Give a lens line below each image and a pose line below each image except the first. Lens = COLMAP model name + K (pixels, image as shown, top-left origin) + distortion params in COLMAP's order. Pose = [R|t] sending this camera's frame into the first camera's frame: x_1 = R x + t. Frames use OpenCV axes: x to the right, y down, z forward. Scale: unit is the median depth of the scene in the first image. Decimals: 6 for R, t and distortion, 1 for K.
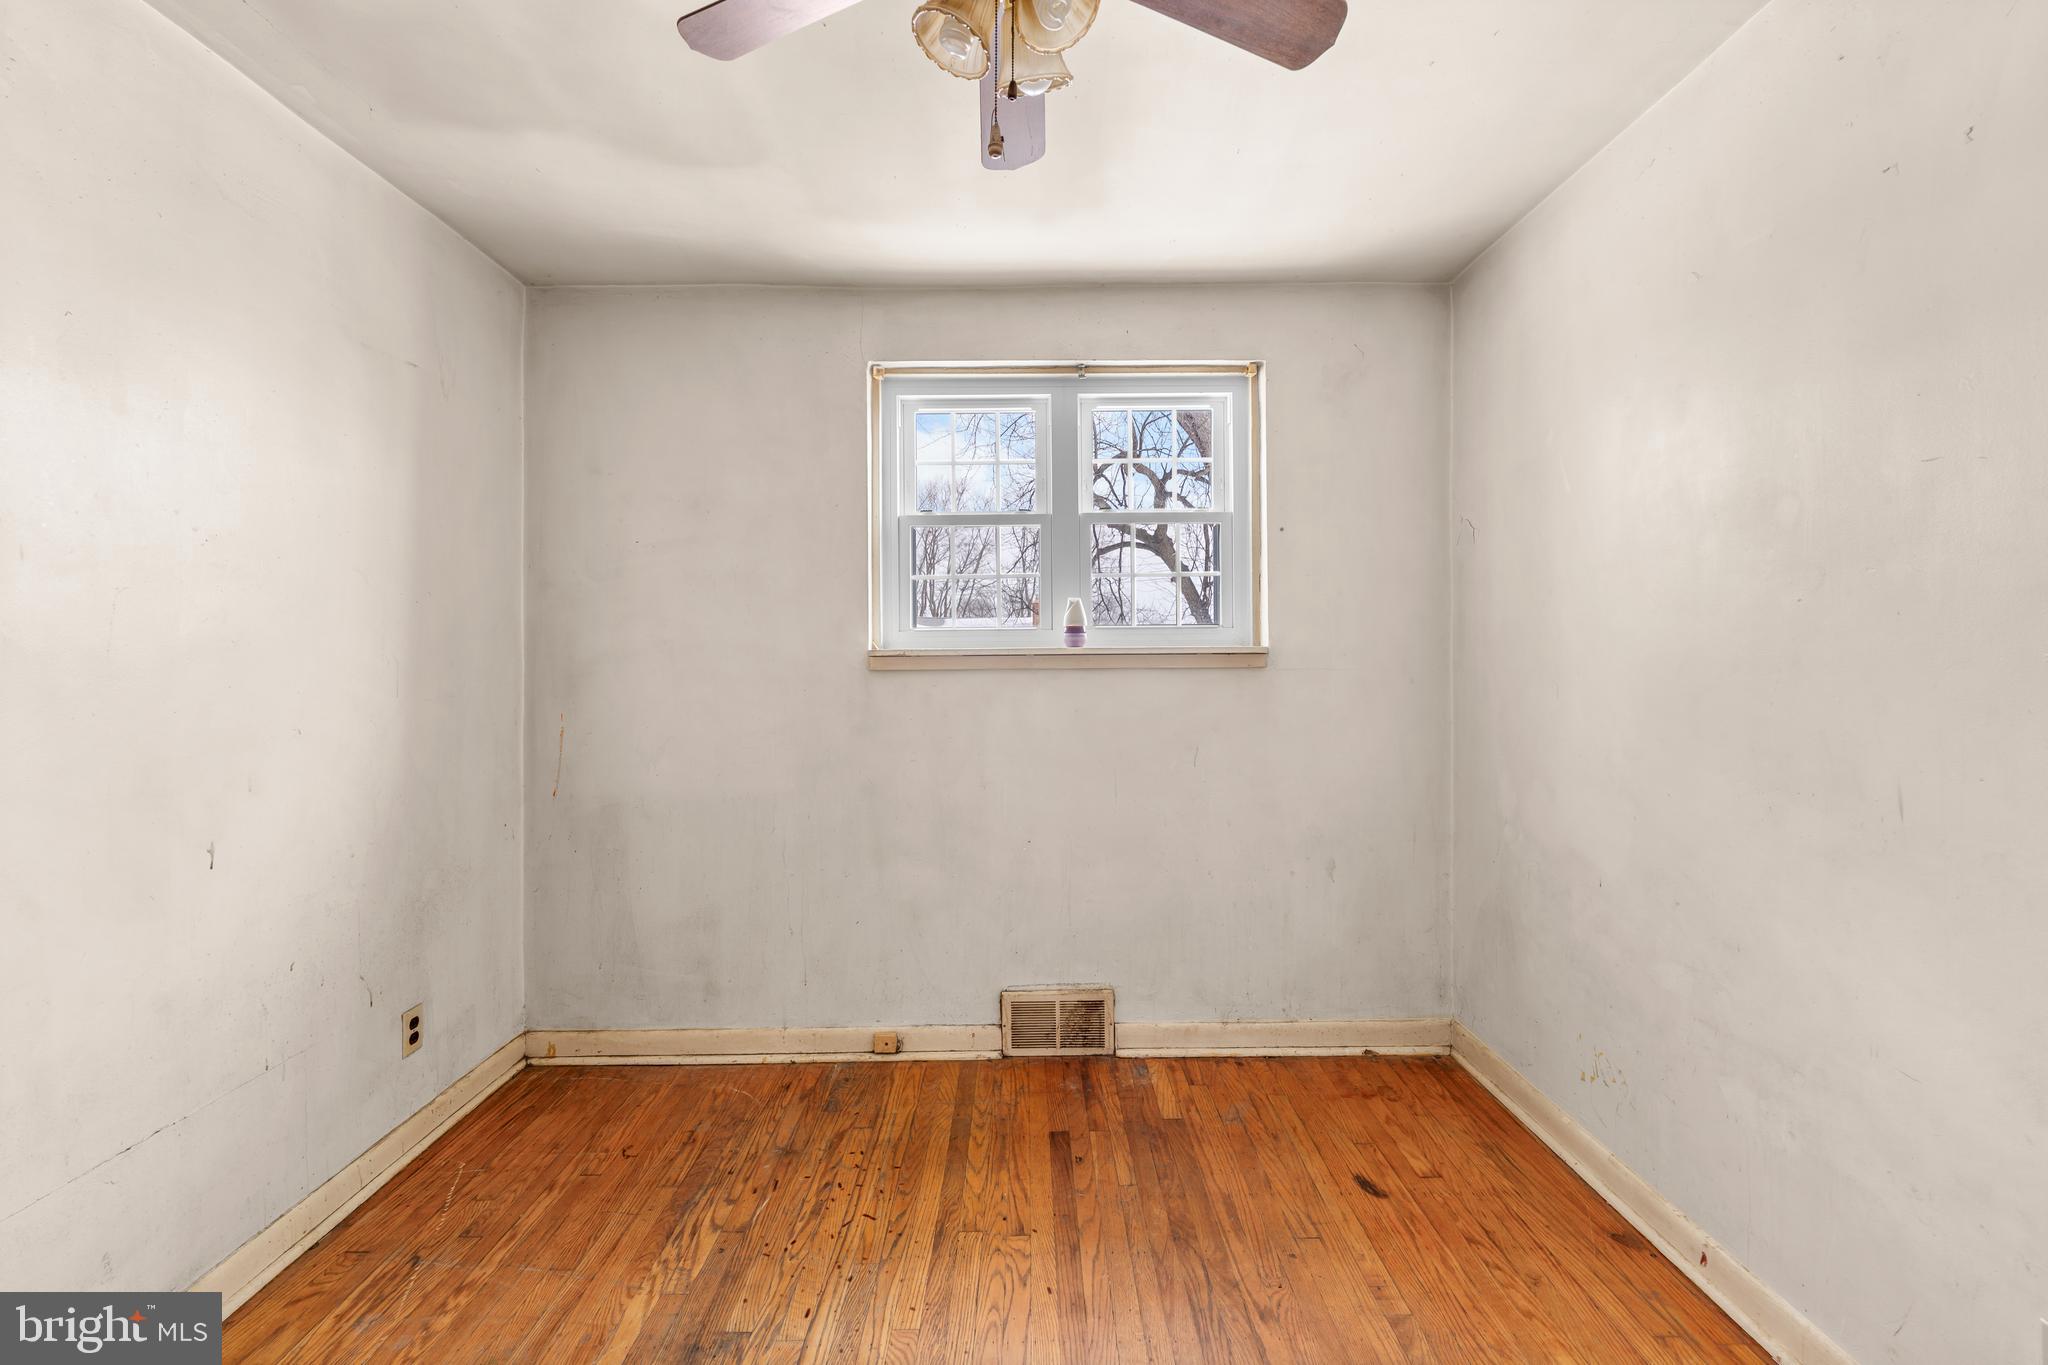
lens RADIAL K [[842.6, 0, 1025.9], [0, 842.6, 669.3], [0, 0, 1]] dist [0.000085, -0.000665]
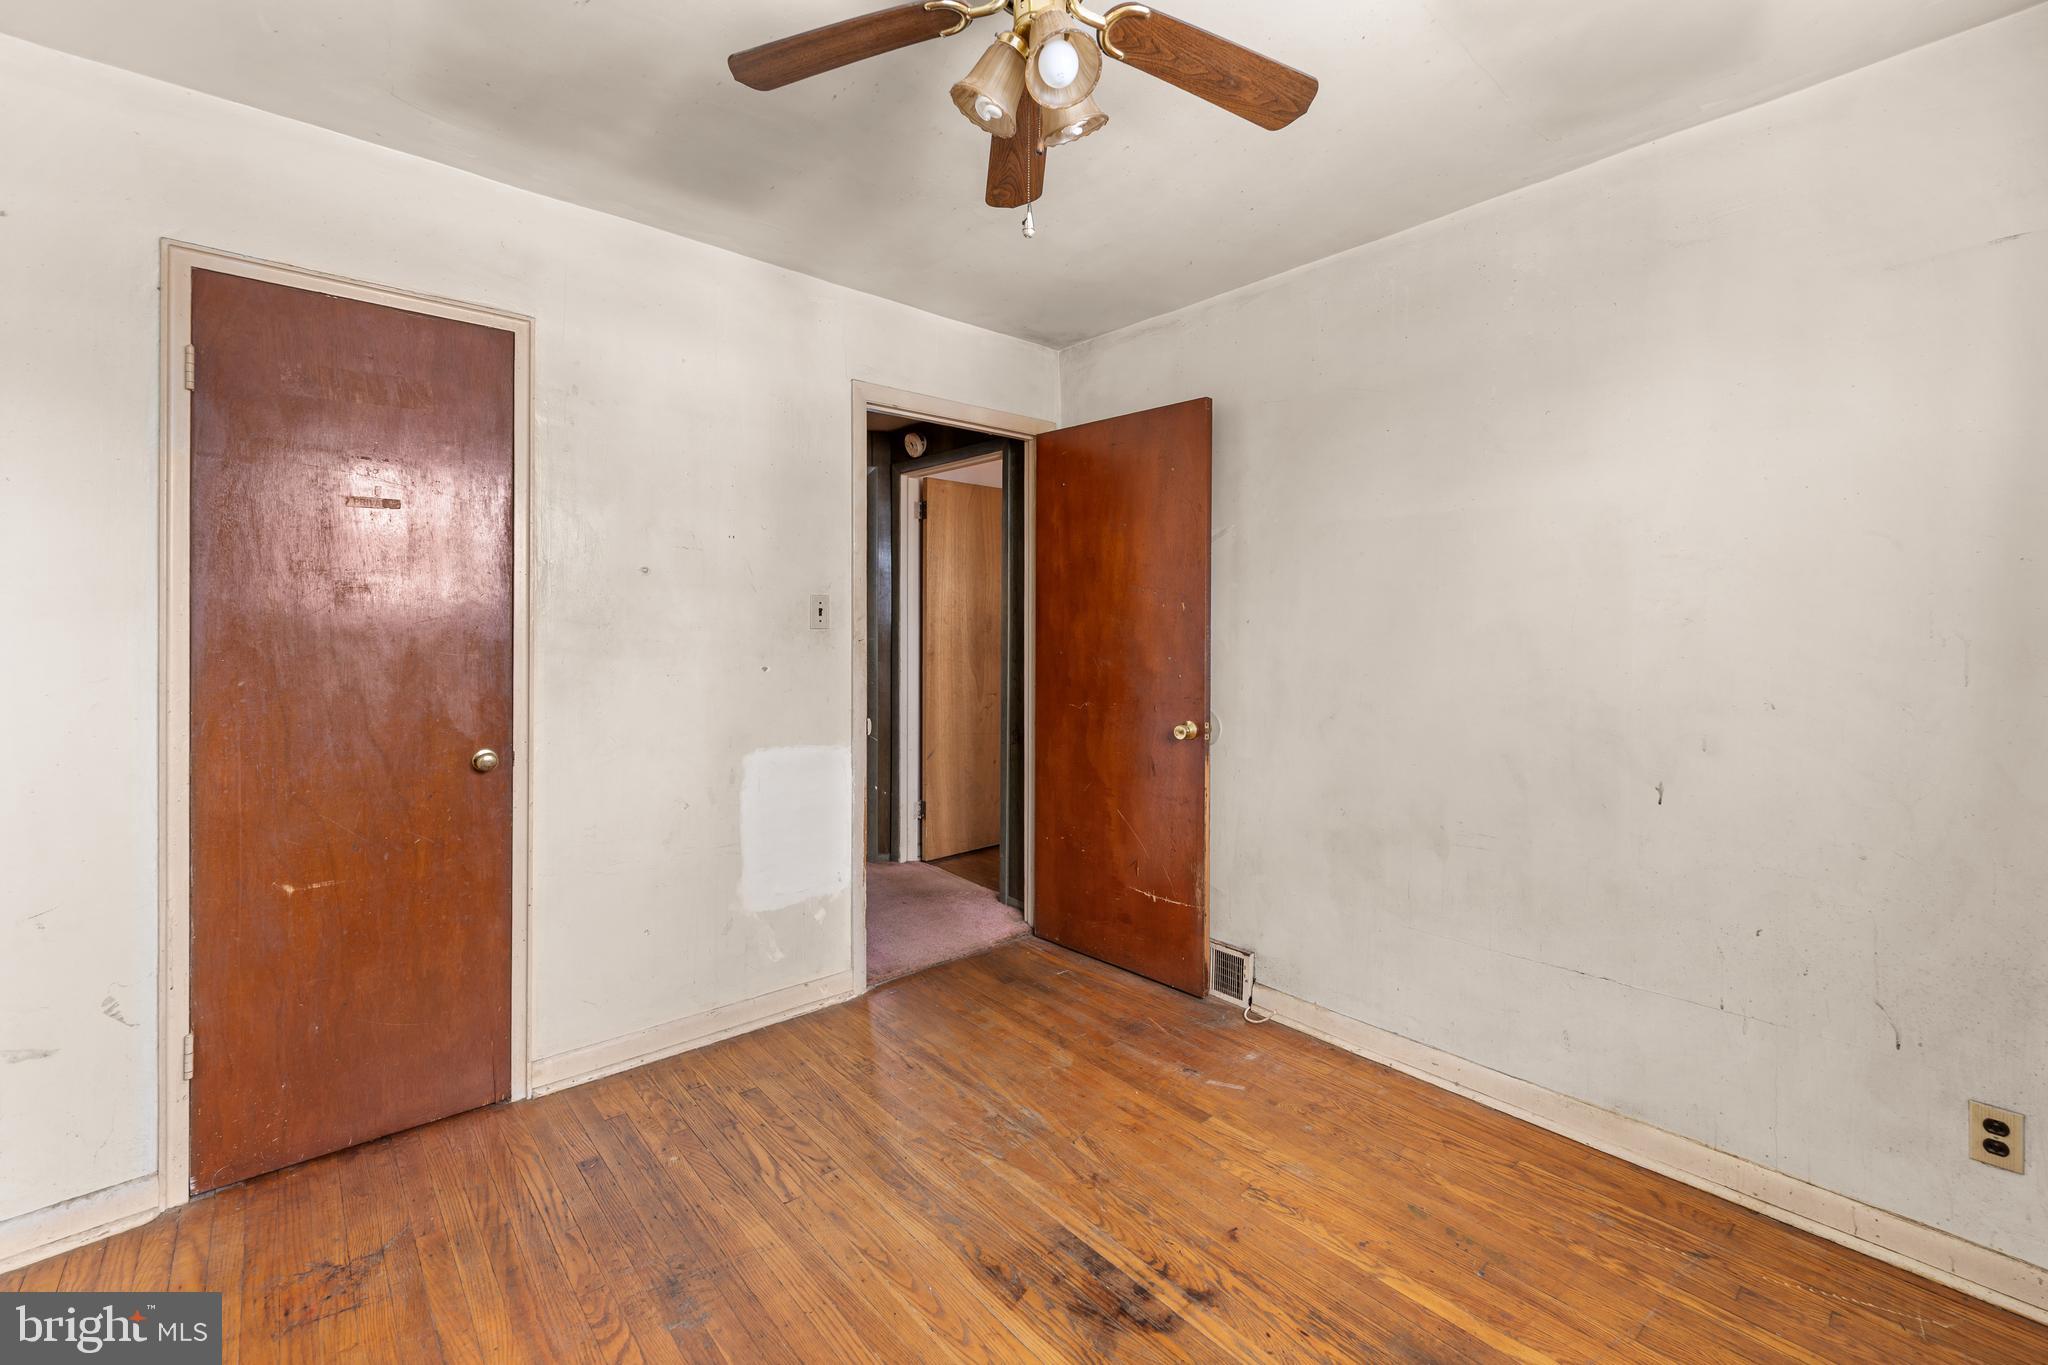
lens RADIAL K [[842.6, 0, 1004.4], [0, 842.6, 621.6], [0, 0, 1]] dist [0.000085, -0.000665]
pose [[-0.768942, 0.002123, -0.639316, 0.485263], [-0.009200, 0.999854, 0.014386, -0.033404], [0.639253, 0.016943, -0.768810, 1.160068]]
